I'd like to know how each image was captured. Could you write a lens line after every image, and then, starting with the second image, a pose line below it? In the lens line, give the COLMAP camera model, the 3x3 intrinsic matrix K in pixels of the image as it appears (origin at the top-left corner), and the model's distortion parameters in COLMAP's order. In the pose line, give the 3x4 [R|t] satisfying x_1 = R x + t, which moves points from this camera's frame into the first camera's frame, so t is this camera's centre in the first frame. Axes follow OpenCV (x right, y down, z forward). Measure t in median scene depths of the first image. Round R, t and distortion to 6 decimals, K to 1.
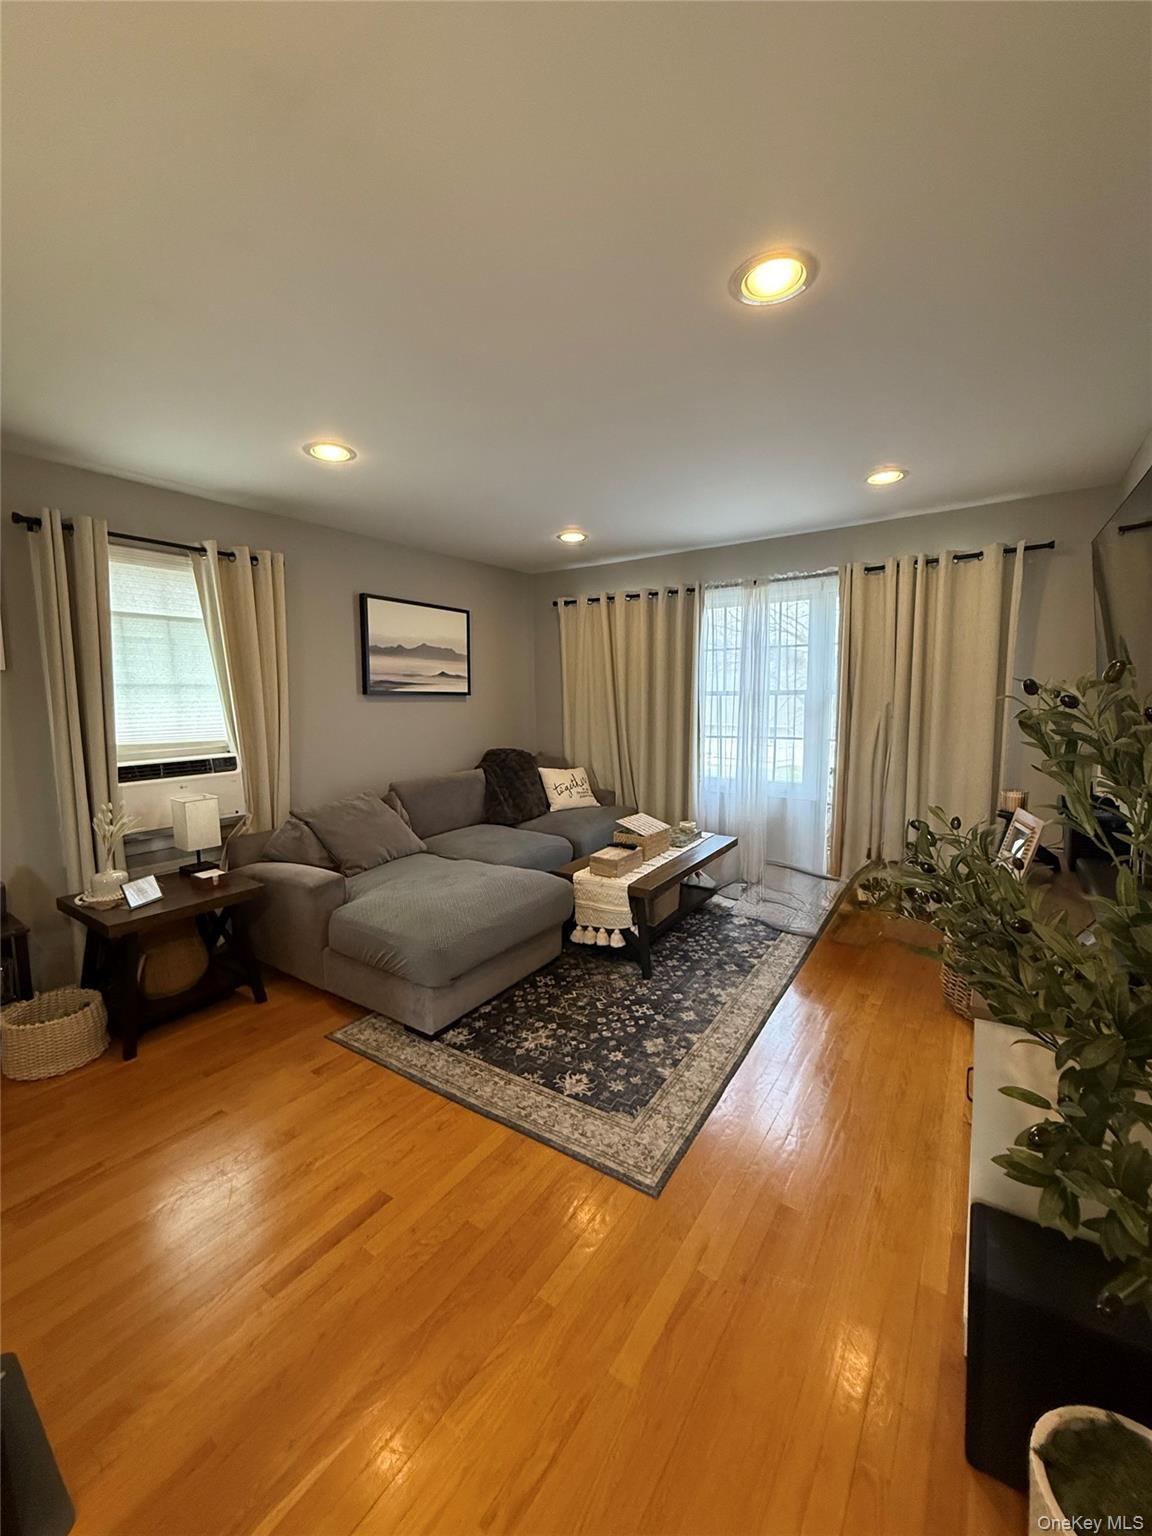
lens RADIAL K [[613.7, 0, 570.5], [0, 613.7, 760.7], [0, 0, 1]] dist [-0.002155, 0.000089]
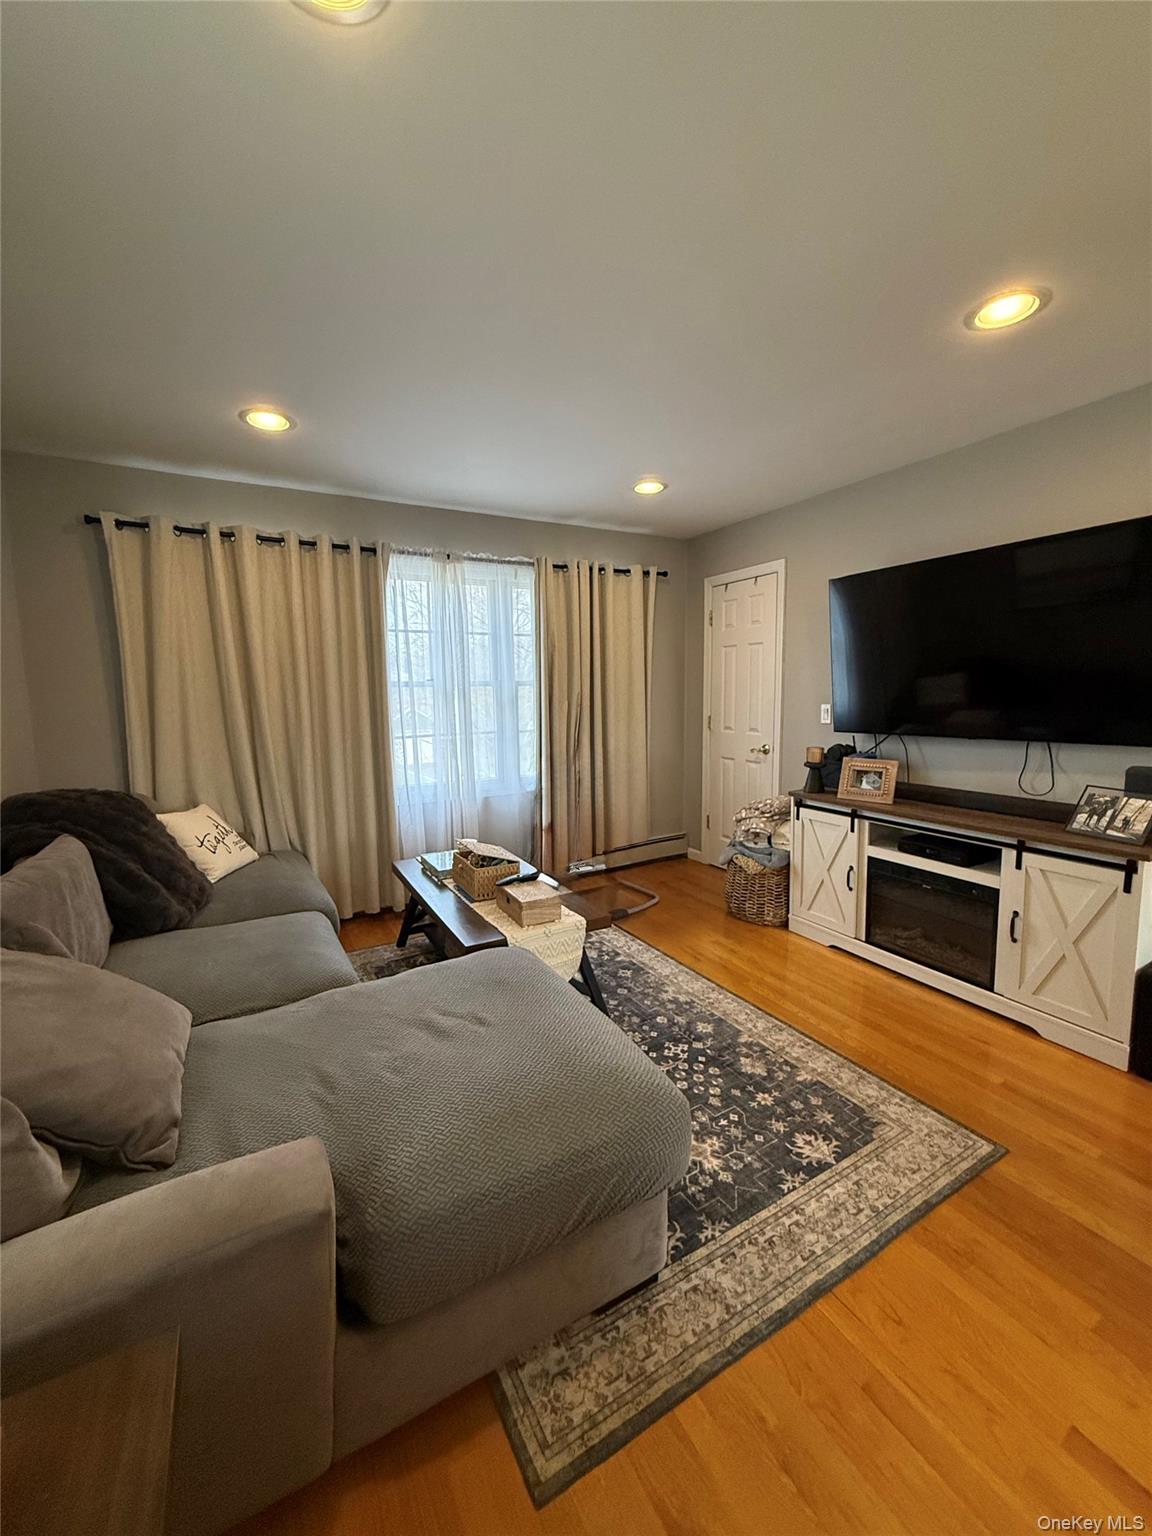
lens RADIAL K [[613.7, 0, 573.6], [0, 613.7, 765.3], [0, 0, 1]] dist [-0.002155, 0.000089]
pose [[0.439994, -0.102732, 0.892105, -0.655495], [0.106095, 0.992424, 0.061957, -0.048372], [-0.891711, 0.067387, 0.447560, 0.722770]]
